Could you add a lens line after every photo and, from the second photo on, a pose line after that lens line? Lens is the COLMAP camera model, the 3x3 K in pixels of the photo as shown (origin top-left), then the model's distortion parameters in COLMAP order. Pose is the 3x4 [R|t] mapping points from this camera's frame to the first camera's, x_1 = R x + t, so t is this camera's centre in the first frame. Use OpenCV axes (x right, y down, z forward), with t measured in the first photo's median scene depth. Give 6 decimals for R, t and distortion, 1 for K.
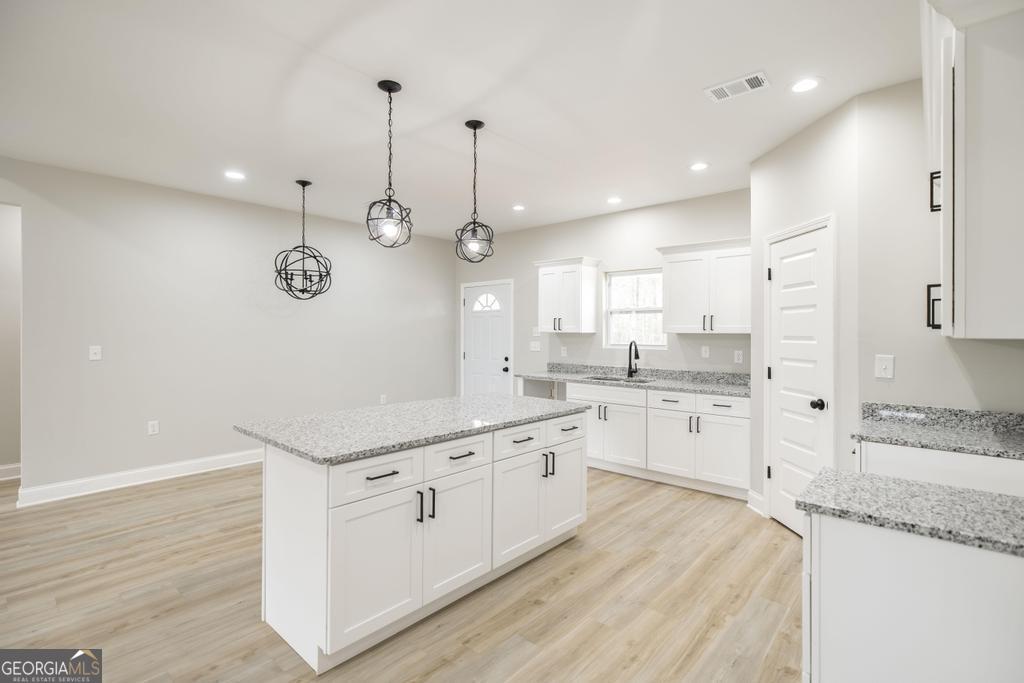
lens RADIAL K [[478.3, 0, 517.2], [0, 478.3, 331.8], [0, 0, 1]] dist [-0.000781, 0.000022]
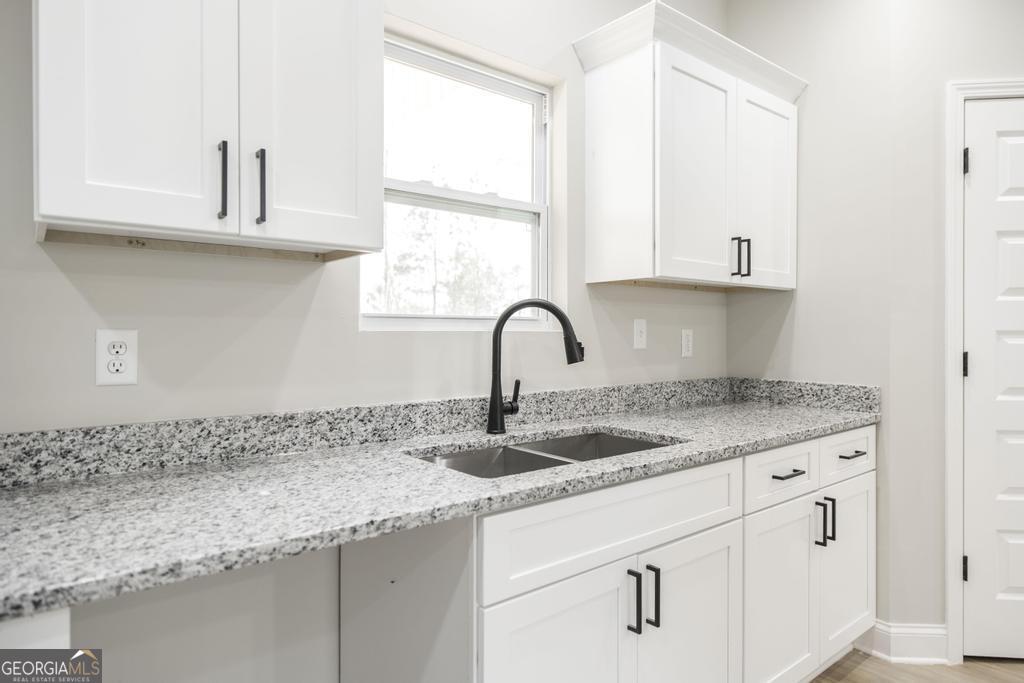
lens RADIAL K [[604.1, 0, 512.0], [0, 604.1, 341.5], [0, 0, 1]] dist [-0.000110, 0.000191]
pose [[0.171596, -0.014197, 0.985065, -0.126318], [0.000245, 0.999897, 0.014368, 0.043758], [-0.985167, -0.002224, 0.171581, 1.095968]]
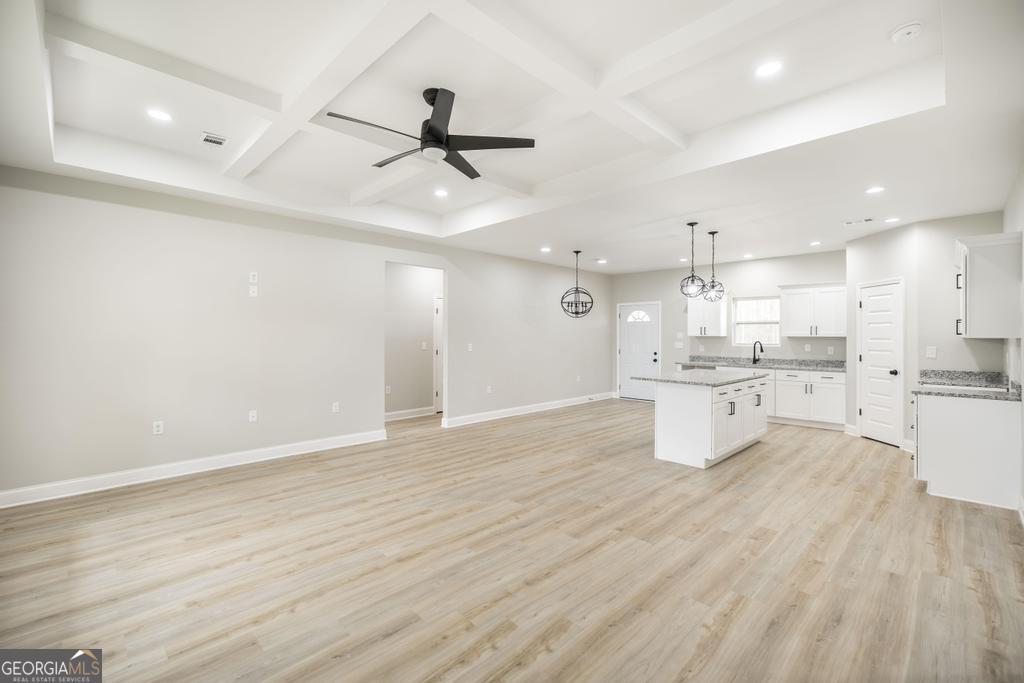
lens RADIAL K [[439.0, 0, 514.7], [0, 439.0, 336.0], [0, 0, 1]] dist [0.001853, 0.000125]
pose [[0.998088, -0.000682, -0.061812, -0.566432], [0.000777, 0.999999, 0.001512, -0.002053], [0.061811, -0.001557, 0.998087, -0.627359]]
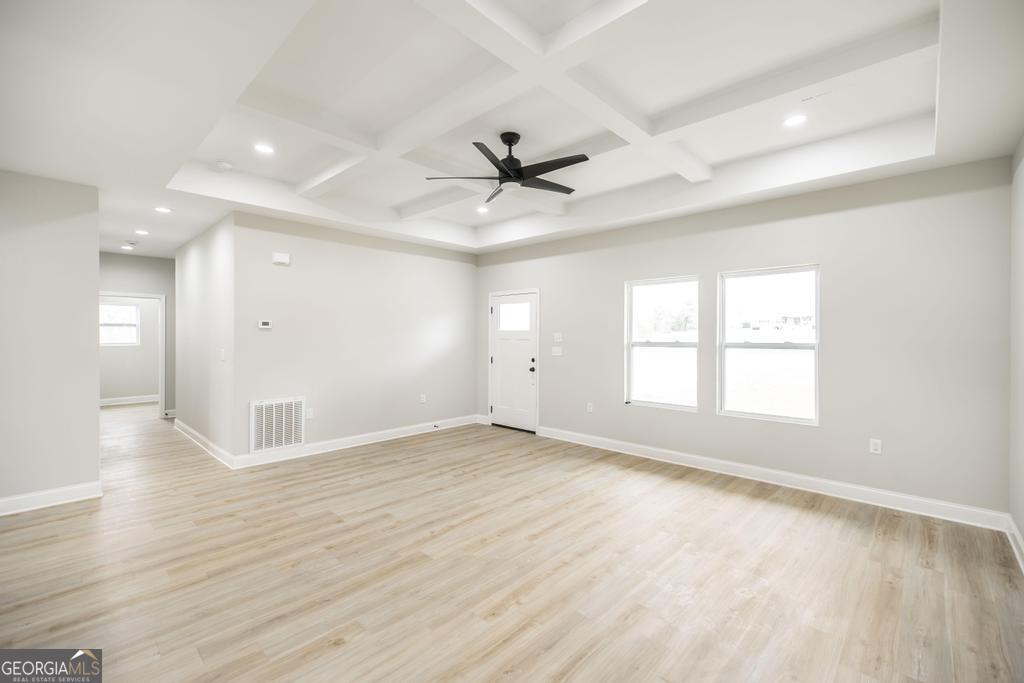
lens RADIAL K [[439.0, 0, 514.7], [0, 439.0, 336.0], [0, 0, 1]] dist [0.001853, 0.000125]
pose [[-0.999548, -0.004571, 0.029721, -0.764455], [-0.004471, 0.999984, 0.003433, -0.012352], [-0.029736, 0.003299, -0.999552, 0.843465]]
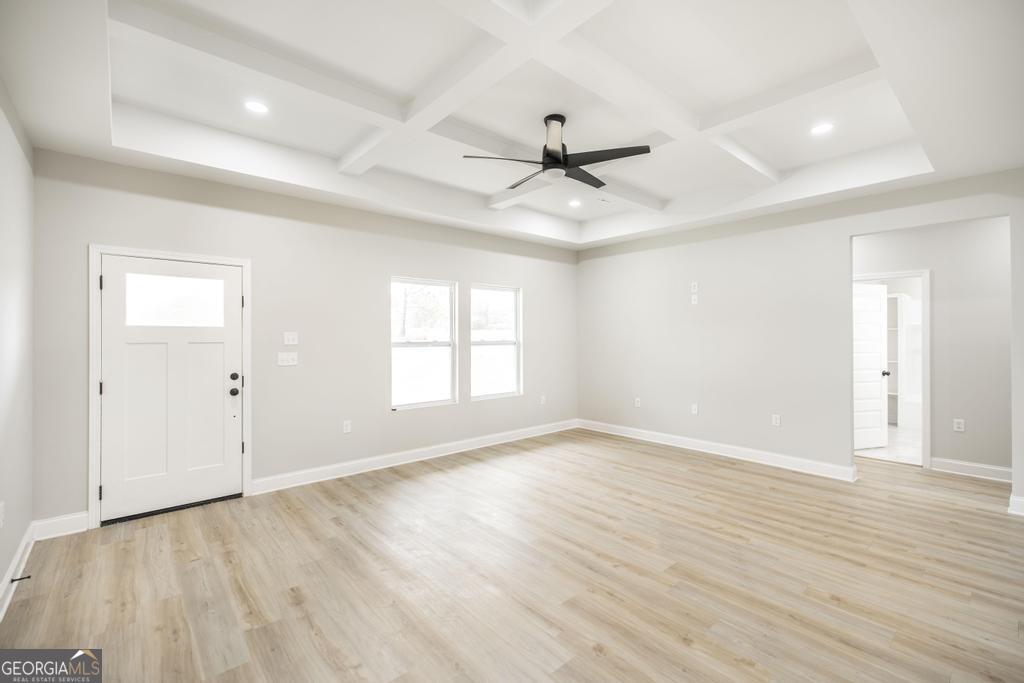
lens RADIAL K [[441.9, 0, 513.7], [0, 441.9, 337.5], [0, 0, 1]] dist [0.001898, 0.000173]
pose [[-0.123153, -0.001427, -0.992387, 0.017488], [0.001778, 0.999997, -0.001659, -0.003727], [0.992386, -0.001969, -0.123151, 0.063475]]
